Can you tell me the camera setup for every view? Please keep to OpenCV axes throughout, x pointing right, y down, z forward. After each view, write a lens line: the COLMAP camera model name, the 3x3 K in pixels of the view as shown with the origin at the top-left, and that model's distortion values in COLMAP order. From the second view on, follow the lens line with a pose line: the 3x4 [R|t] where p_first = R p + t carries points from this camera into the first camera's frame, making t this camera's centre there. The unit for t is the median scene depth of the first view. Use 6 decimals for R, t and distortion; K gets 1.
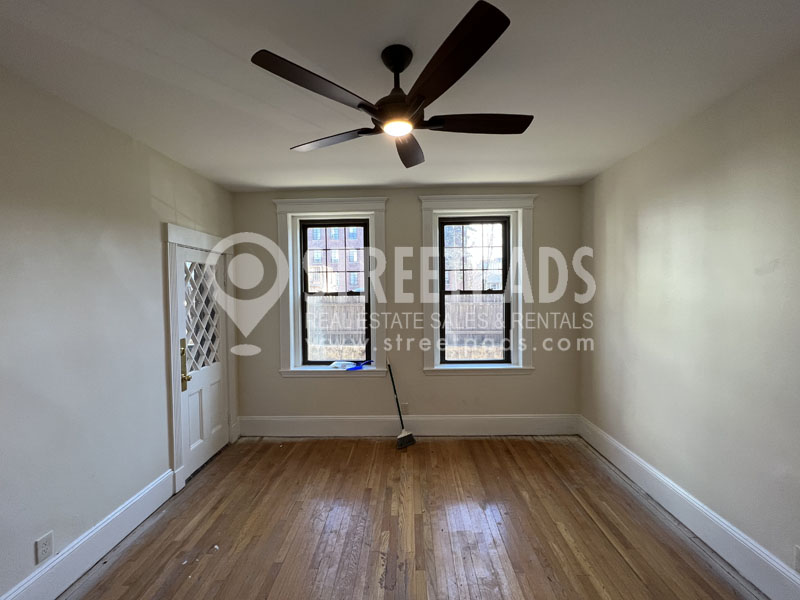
lens RADIAL K [[334.0, 0, 396.6], [0, 334.0, 299.1], [0, 0, 1]] dist [0.001186, -0.000075]
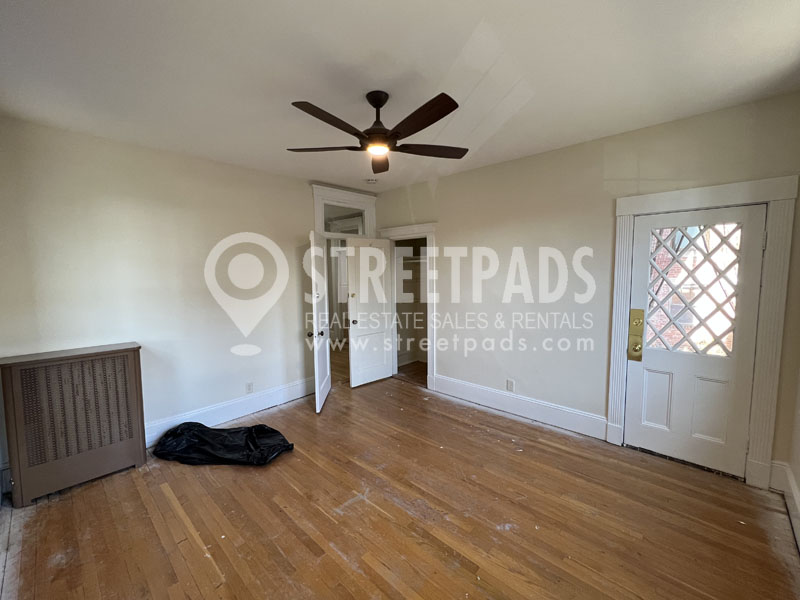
lens RADIAL K [[334.0, 0, 396.6], [0, 334.0, 299.1], [0, 0, 1]] dist [0.001186, -0.000075]
pose [[-0.674664, 0.096685, -0.731765, 0.455527], [0.014304, 0.992910, 0.118001, -0.034939], [0.737986, 0.069144, -0.671264, 0.891686]]
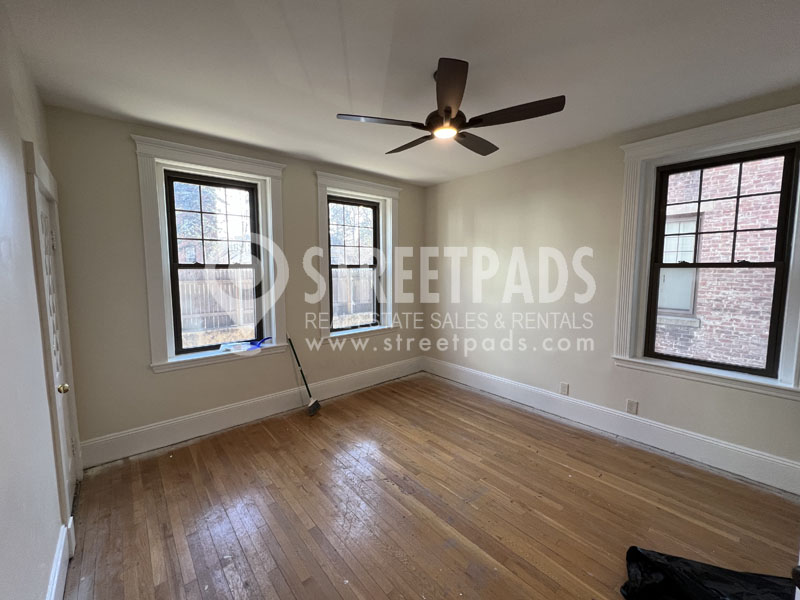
lens RADIAL K [[338.0, 0, 413.9], [0, 338.0, 295.3], [0, 0, 1]] dist [0.011981, -0.000349]
pose [[0.726144, -0.047390, 0.685907, -0.454098], [0.002809, 0.997818, 0.065966, 0.003010], [-0.687537, -0.045974, 0.724693, 0.027036]]
